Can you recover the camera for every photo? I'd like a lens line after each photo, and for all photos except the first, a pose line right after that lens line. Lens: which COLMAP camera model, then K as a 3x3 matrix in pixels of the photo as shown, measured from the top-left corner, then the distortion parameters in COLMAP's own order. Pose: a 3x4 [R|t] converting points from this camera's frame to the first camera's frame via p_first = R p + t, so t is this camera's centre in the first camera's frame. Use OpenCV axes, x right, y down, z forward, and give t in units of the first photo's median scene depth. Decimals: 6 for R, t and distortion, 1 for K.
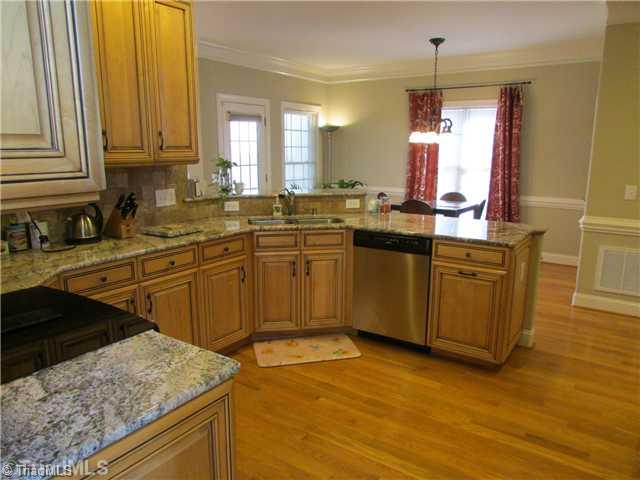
lens RADIAL K [[458.3, 0, 319.1], [0, 458.3, 239.0], [0, 0, 1]] dist [-0.043359, -0.001215]
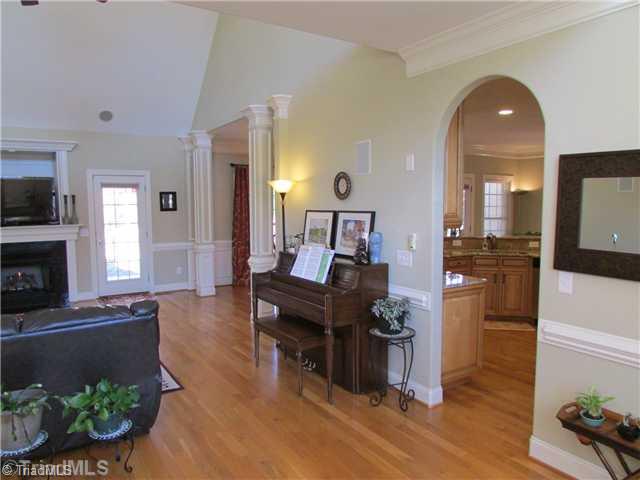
lens RADIAL K [[458.3, 0, 319.1], [0, 458.3, 238.9], [0, 0, 1]] dist [-0.043359, -0.001215]
pose [[0.924163, 0.029133, -0.380887, -0.016898], [-0.073135, 0.992137, -0.101564, 0.123483], [0.374933, 0.121718, 0.919027, -0.760236]]
